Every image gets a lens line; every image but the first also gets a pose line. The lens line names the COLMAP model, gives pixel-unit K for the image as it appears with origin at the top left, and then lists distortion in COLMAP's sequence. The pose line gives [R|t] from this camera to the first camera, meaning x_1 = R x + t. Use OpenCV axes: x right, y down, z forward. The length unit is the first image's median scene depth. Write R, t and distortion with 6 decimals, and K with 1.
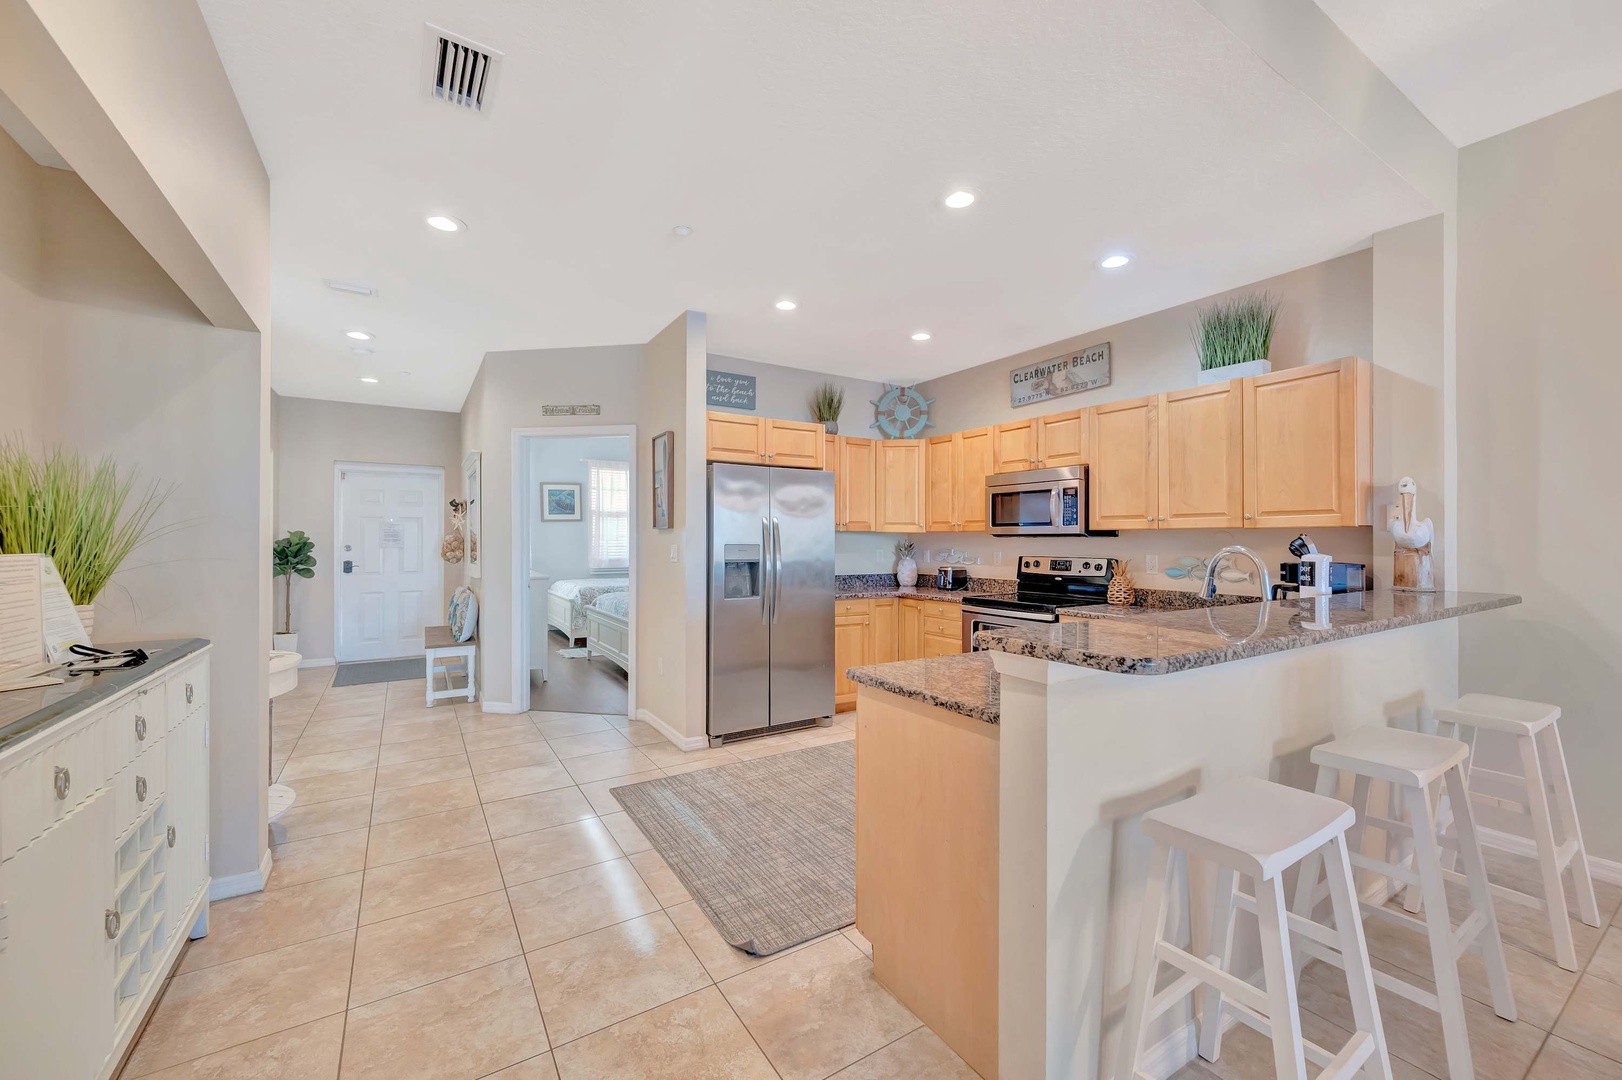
lens RADIAL K [[642.9, 0, 816.7], [0, 642.9, 534.3], [0, 0, 1]] dist [0.000103, 0.000201]
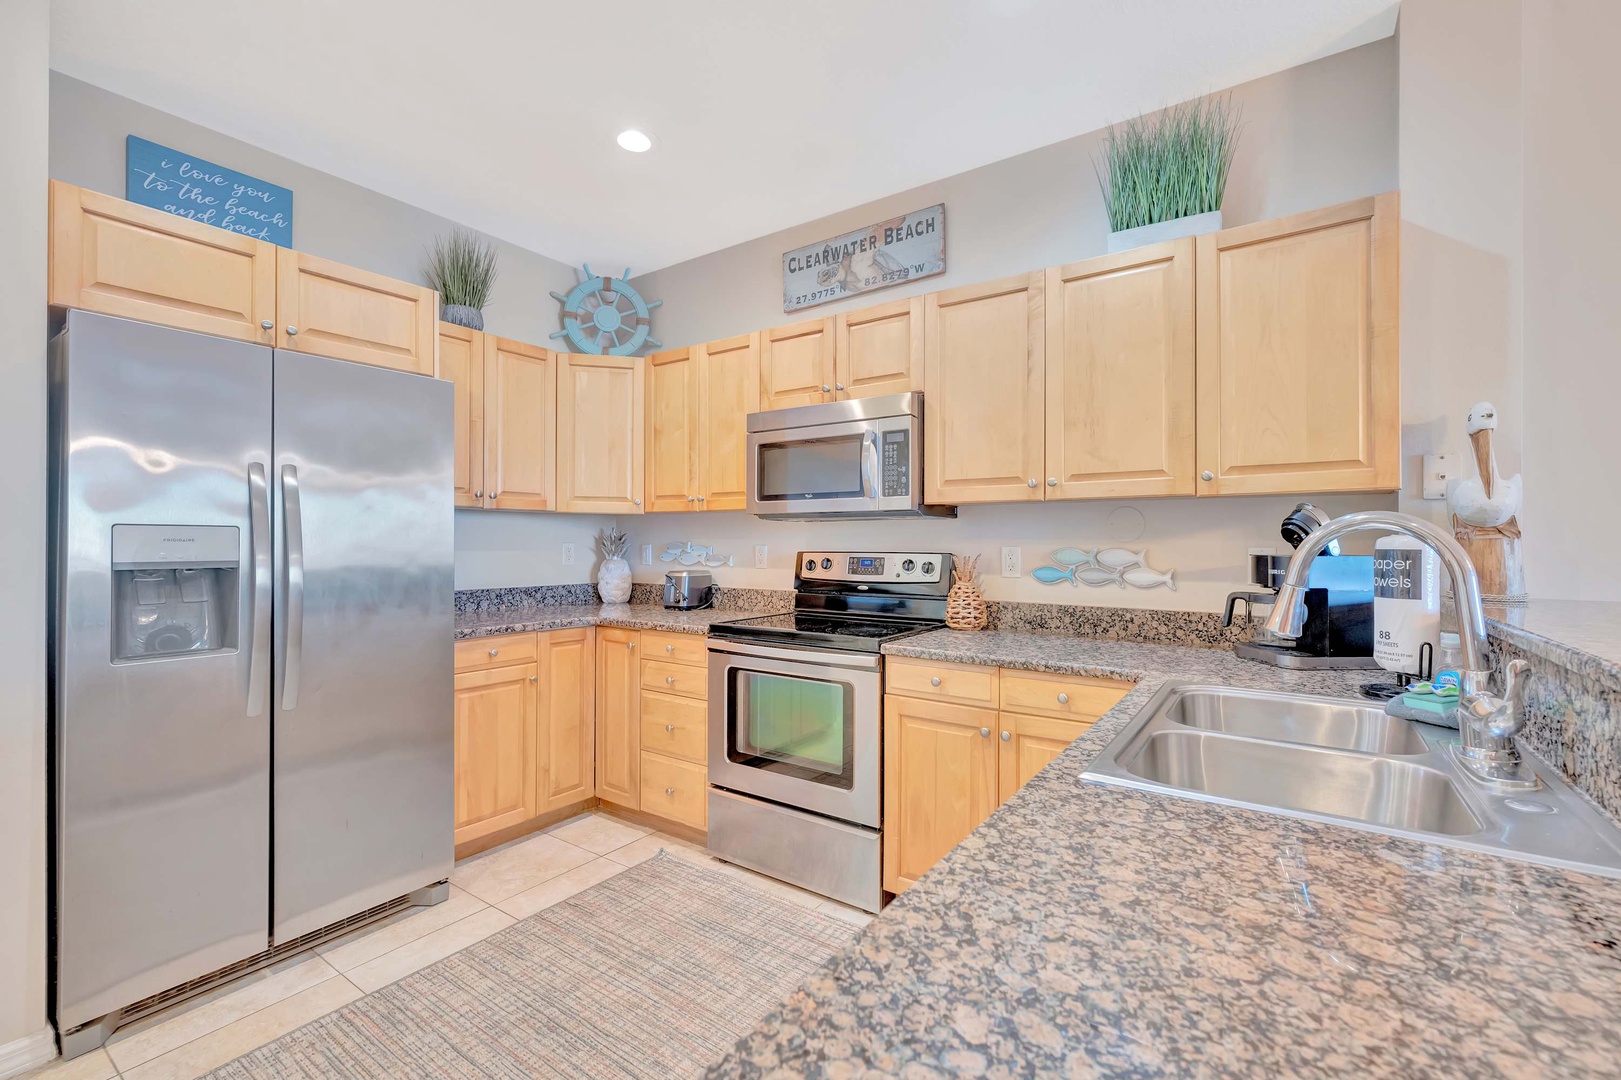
lens RADIAL K [[693.6, 0, 814.1], [0, 693.6, 535.8], [0, 0, 1]] dist [-0.001059, -0.000176]
pose [[0.922308, 0.001817, 0.386452, 0.078482], [-0.002449, 0.999996, 0.001142, 0.019351], [-0.386448, -0.002000, 0.922309, 0.411120]]
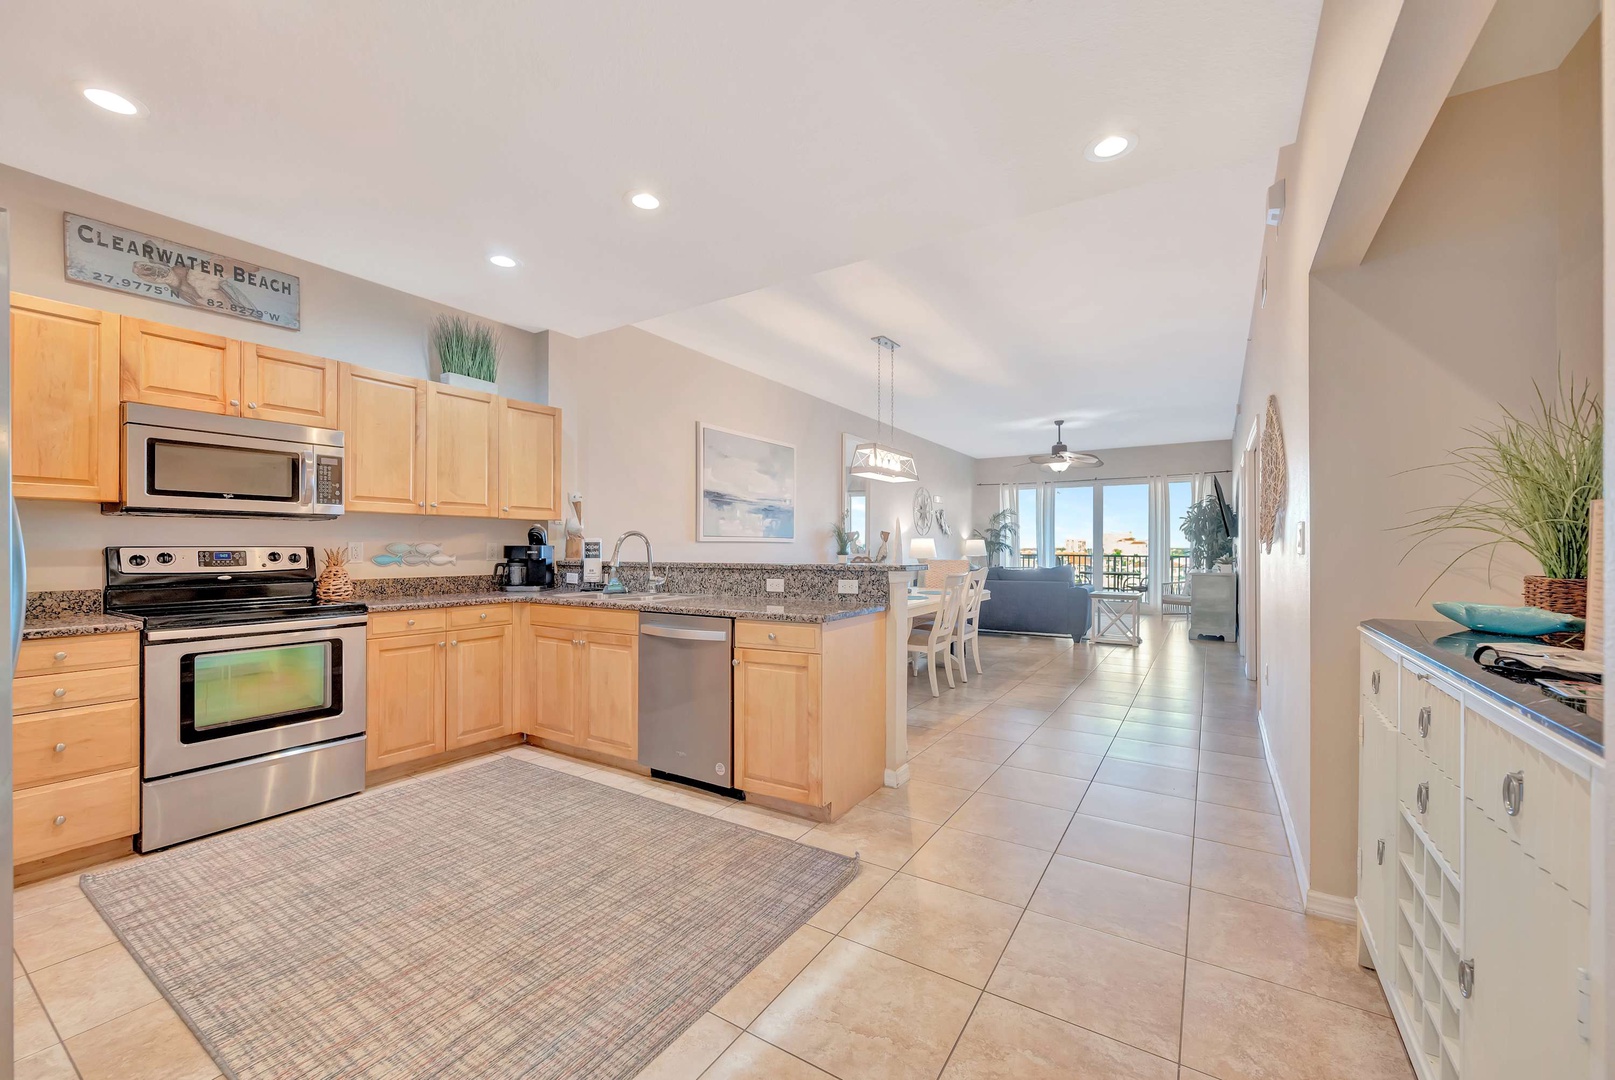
lens RADIAL K [[640.1, 0, 807.6], [0, 640.1, 548.4], [0, 0, 1]] dist [0.000103, 0.000201]
pose [[-0.424261, -0.002657, 0.905536, -0.516020], [-0.008747, 0.999961, -0.001164, 0.033061], [-0.905498, -0.008415, -0.424267, 0.724934]]
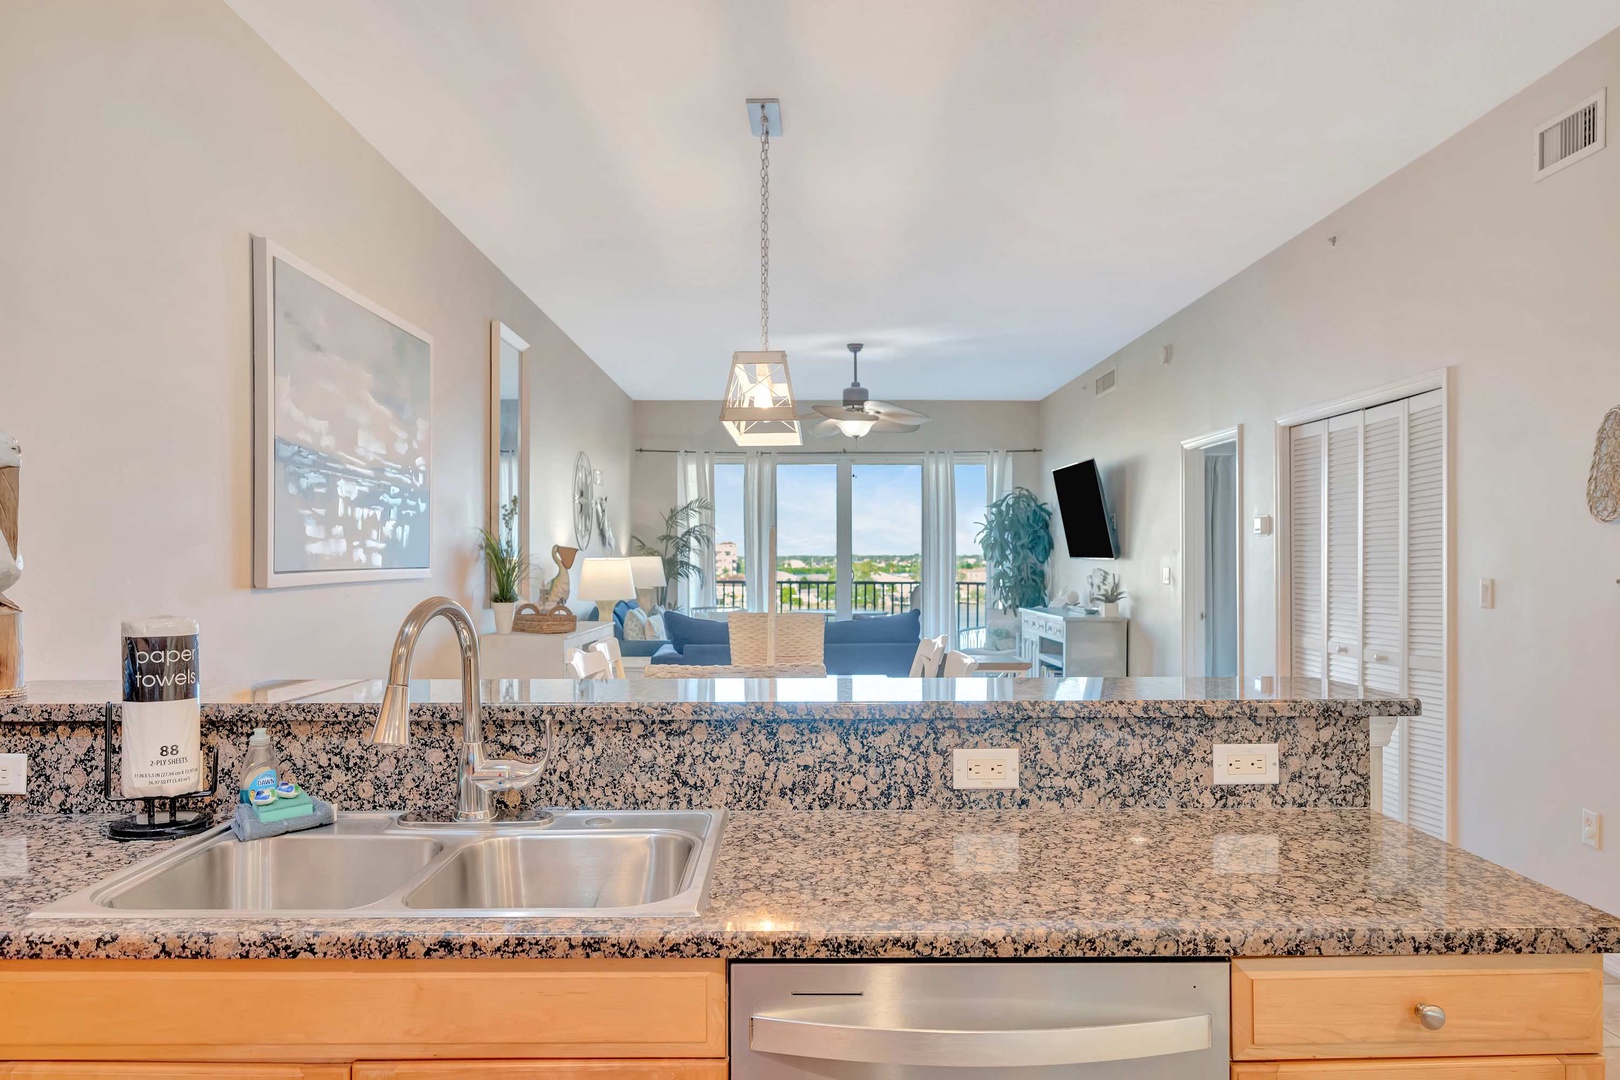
lens RADIAL K [[1120.0, 0, 804.4], [0, 1120.0, 555.2], [0, 0, 1]] dist [0.005112, 0.001016]
pose [[-0.847081, -0.000945, 0.531463, 0.051348], [-0.005678, 0.999957, -0.007272, -0.002095], [-0.531433, -0.009177, -0.847050, 0.835385]]
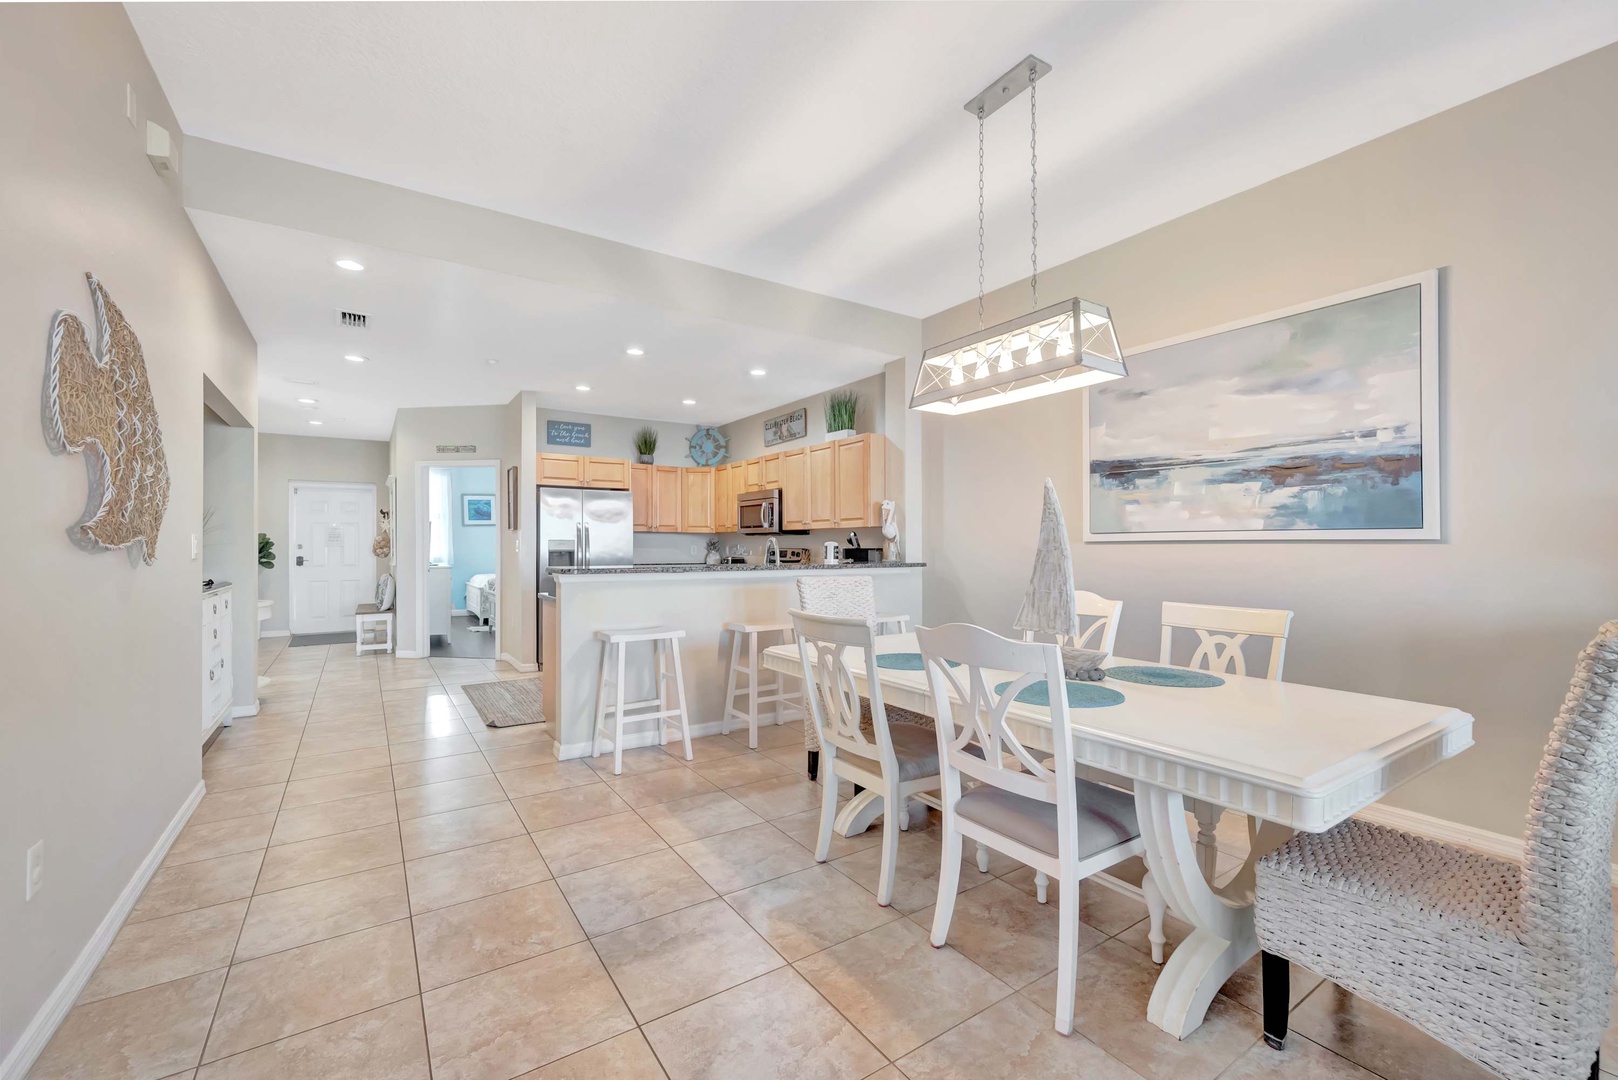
lens RADIAL K [[665.5, 0, 810.2], [0, 665.5, 540.3], [0, 0, 1]] dist [0.000035, -0.000196]
pose [[0.999664, -0.002548, 0.025789, 0.405643], [0.002515, 0.999996, 0.001295, 0.014189], [-0.025792, -0.001230, 0.999667, -0.562550]]
